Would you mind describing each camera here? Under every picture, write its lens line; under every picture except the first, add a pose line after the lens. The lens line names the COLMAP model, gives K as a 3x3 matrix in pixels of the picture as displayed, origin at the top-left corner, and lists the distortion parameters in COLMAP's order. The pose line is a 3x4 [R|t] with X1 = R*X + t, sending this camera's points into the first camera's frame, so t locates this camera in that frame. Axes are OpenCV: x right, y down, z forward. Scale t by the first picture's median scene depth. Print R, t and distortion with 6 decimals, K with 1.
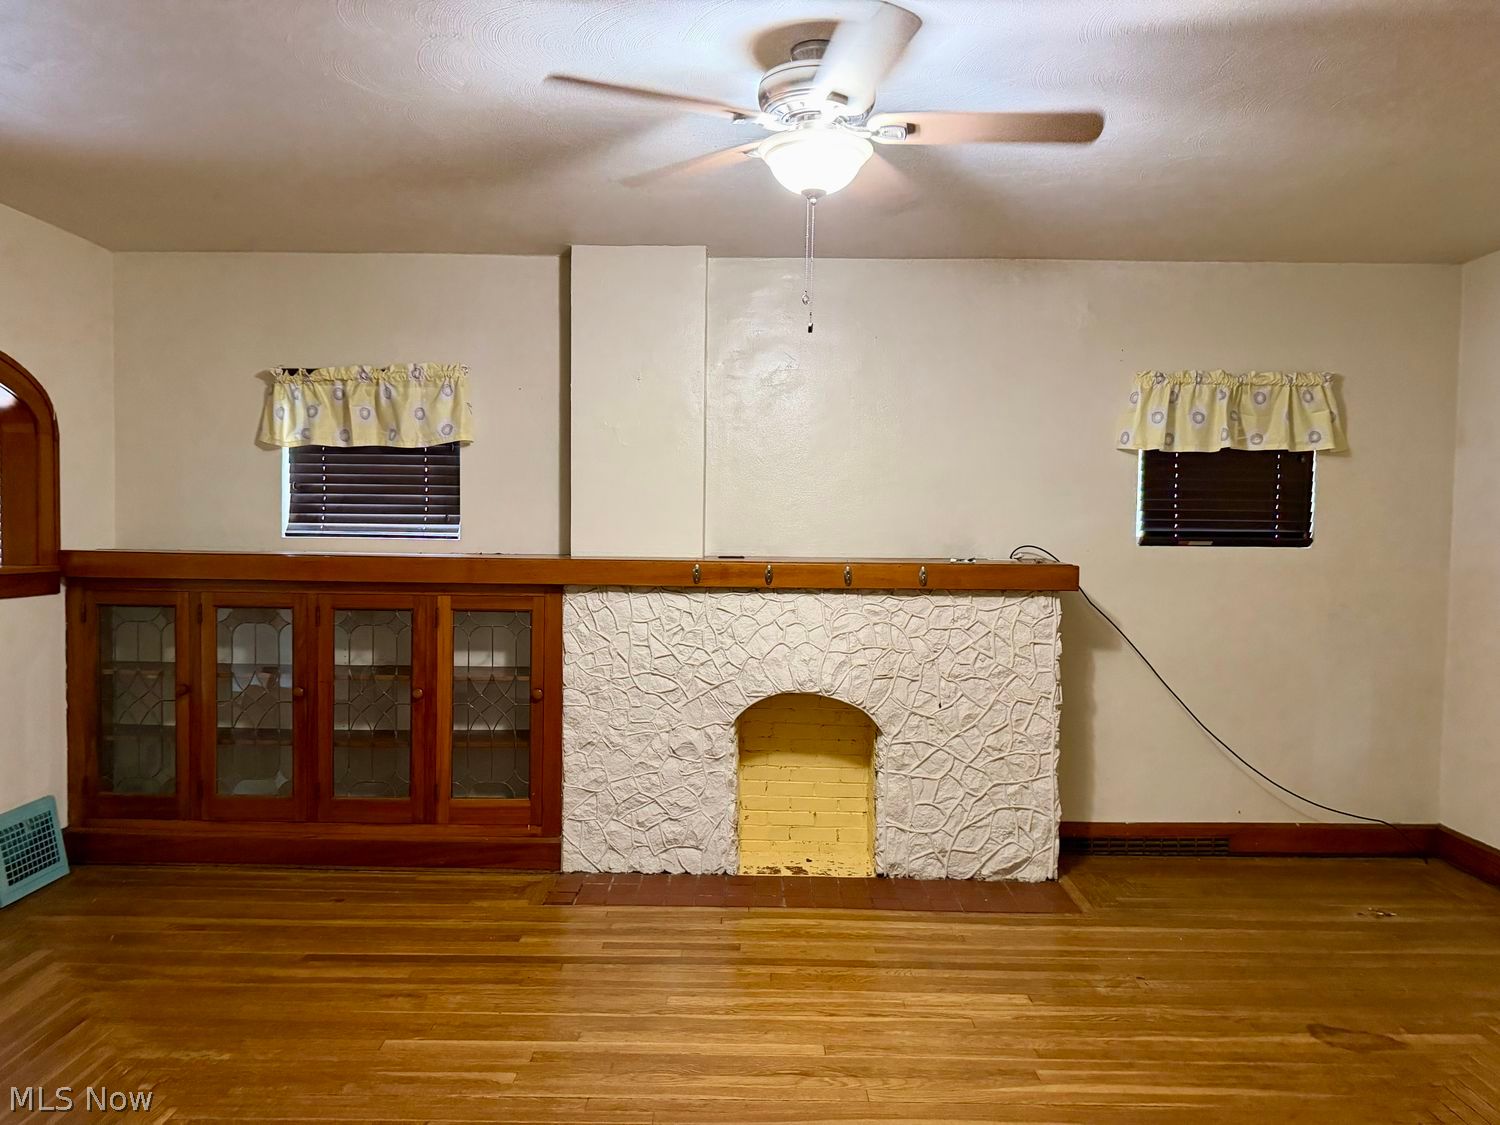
lens RADIAL K [[1064.6, 0, 739.6], [0, 1064.6, 548.2], [0, 0, 1]] dist [0.070786, -0.076798]
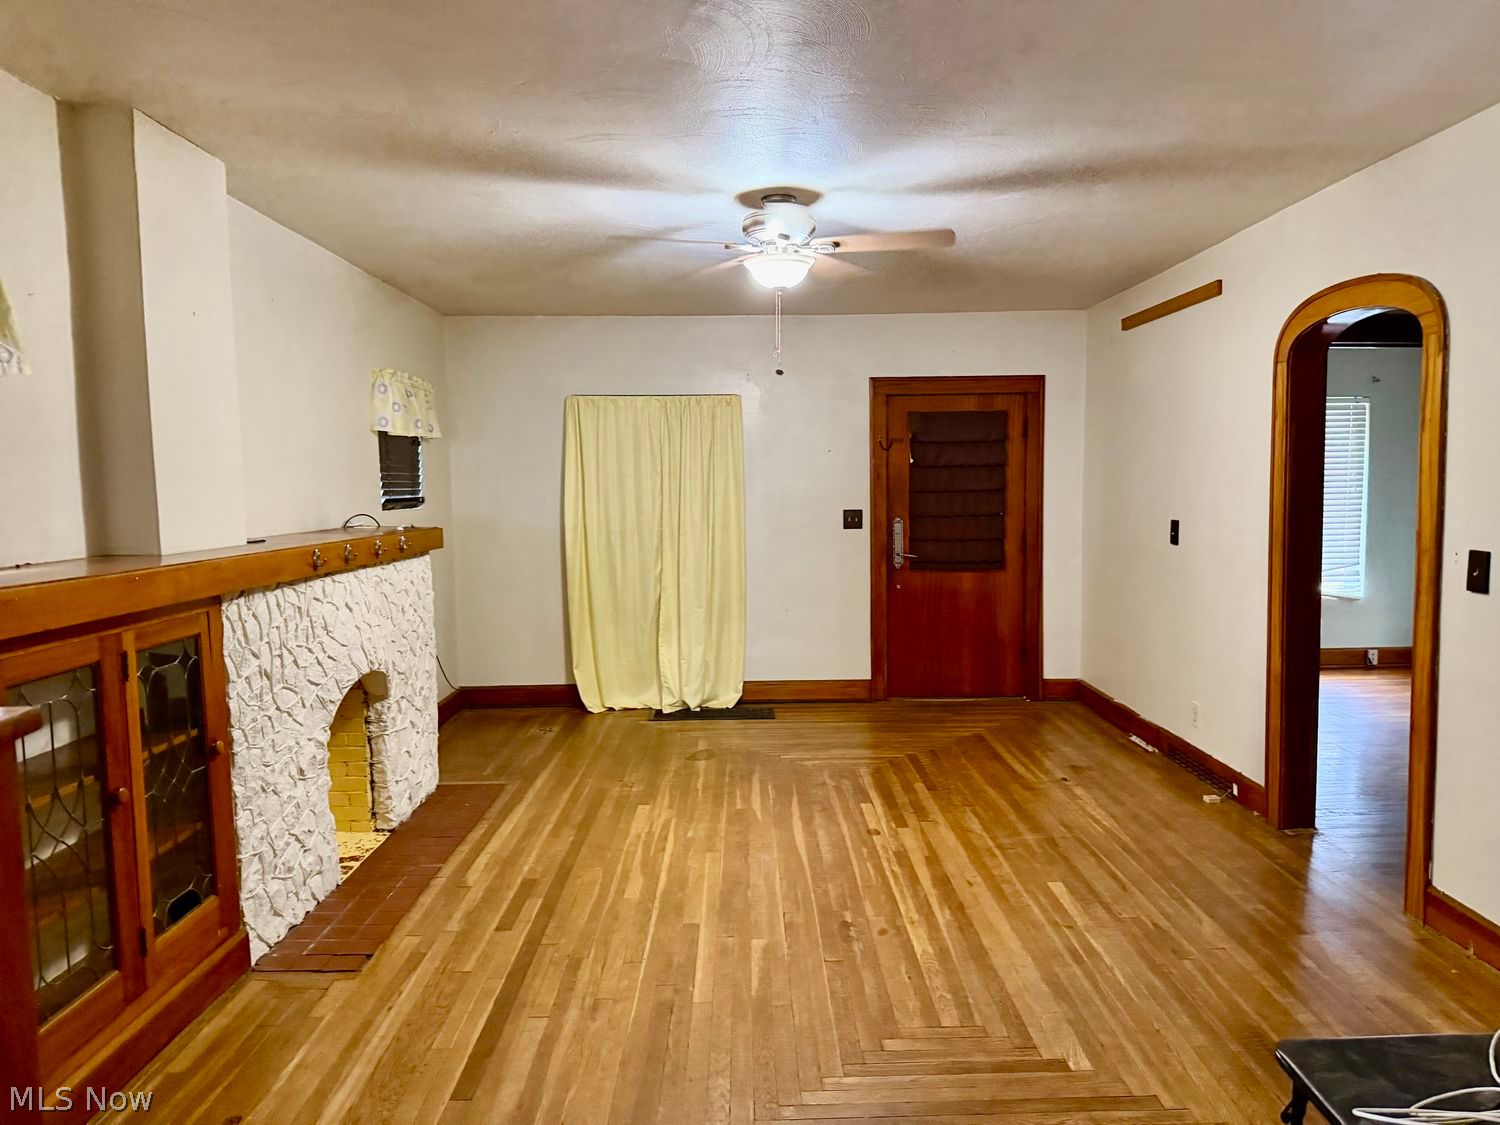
lens RADIAL K [[1064.6, 0, 746.6], [0, 1064.6, 557.3], [0, 0, 1]] dist [0.070786, -0.076798]
pose [[-0.016272, -0.081380, 0.996550, -0.921412], [0.043652, 0.995674, 0.082021, -0.035447], [-0.998914, 0.044836, -0.012649, 0.657990]]
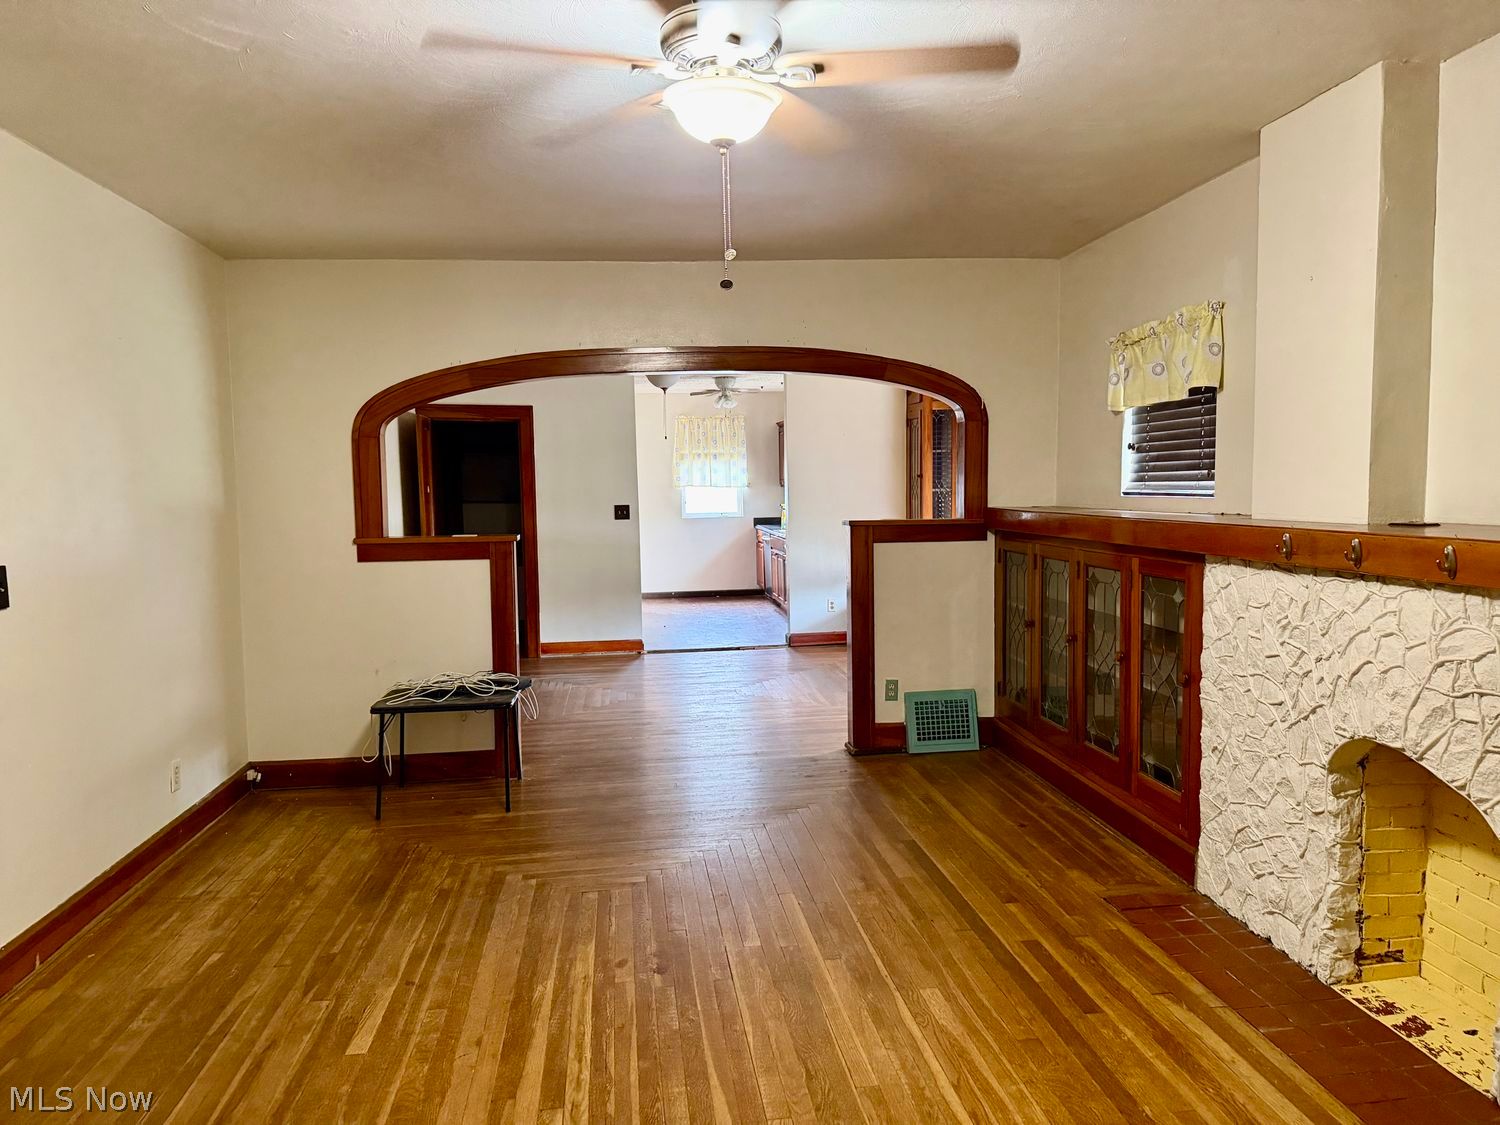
lens RADIAL K [[1064.6, 0, 762.1], [0, 1064.6, 562.2], [0, 0, 1]] dist [0.070786, -0.076798]
pose [[0.147505, 0.060450, -0.987212, 0.621591], [-0.006897, 0.998169, 0.060090, -0.006697], [0.989037, -0.002055, 0.147652, 0.542392]]
